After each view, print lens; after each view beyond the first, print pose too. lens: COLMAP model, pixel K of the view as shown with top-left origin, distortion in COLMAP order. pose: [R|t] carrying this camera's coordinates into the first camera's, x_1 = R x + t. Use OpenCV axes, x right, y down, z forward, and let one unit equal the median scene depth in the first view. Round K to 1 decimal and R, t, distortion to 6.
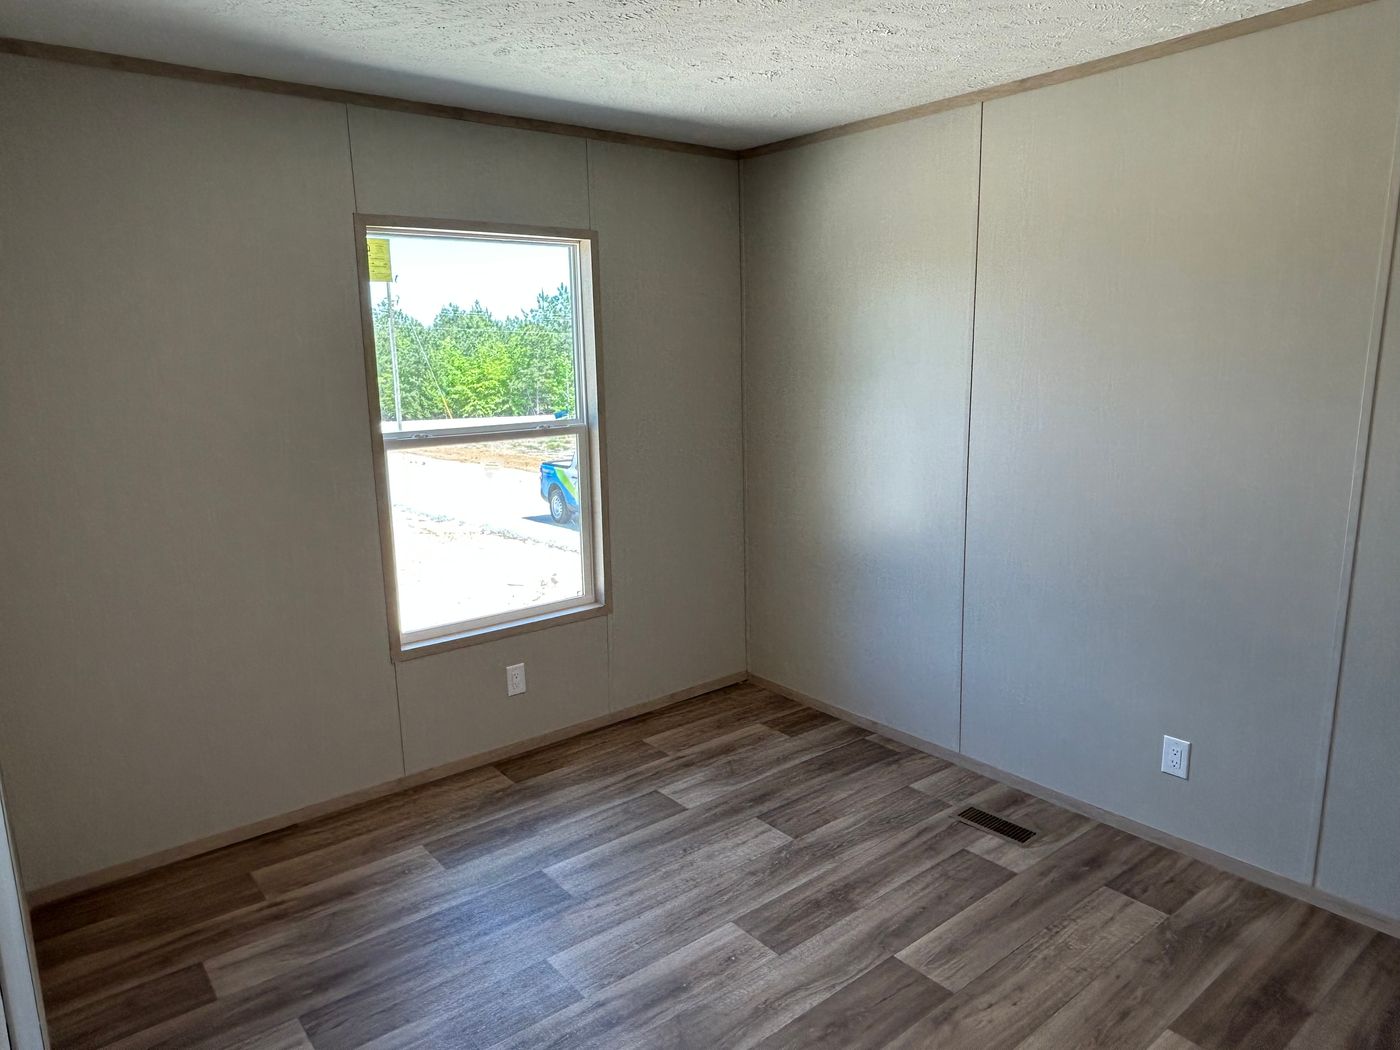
lens RADIAL K [[932.5, 0, 704.9], [0, 932.5, 494.7], [0, 0, 1]] dist [-0.010539, 0.006867]
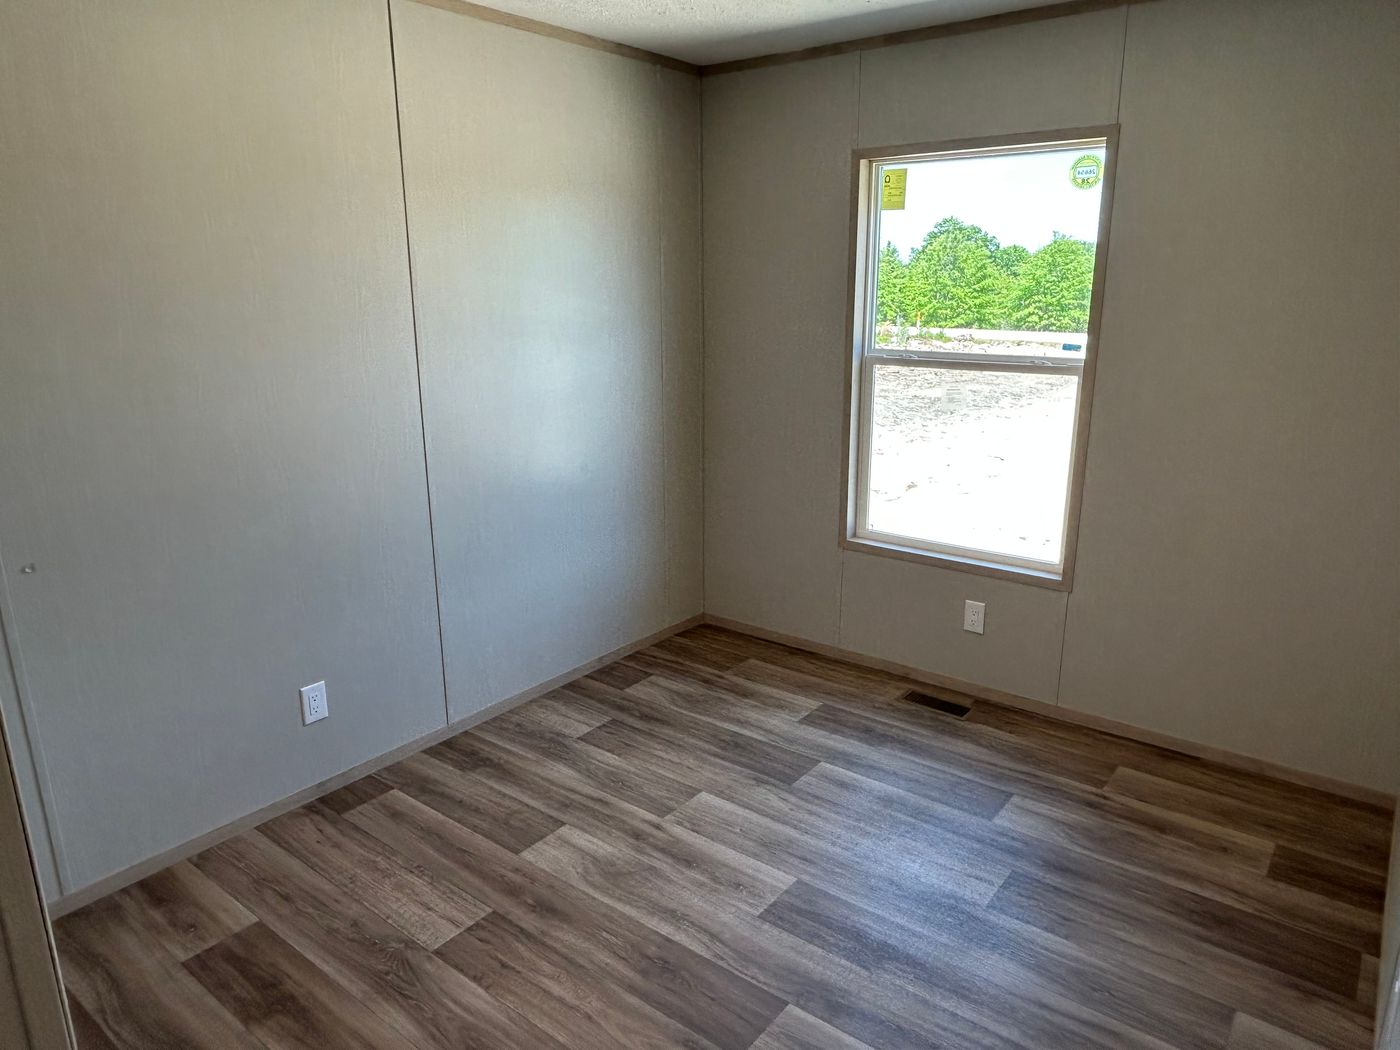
lens RADIAL K [[932.5, 0, 731.5], [0, 932.5, 519.3], [0, 0, 1]] dist [-0.010539, 0.006867]
pose [[0.235561, 0.263915, -0.935339, 0.692498], [-0.149562, 0.960802, 0.233433, -0.103107], [0.960282, 0.084903, 0.265799, 0.540260]]
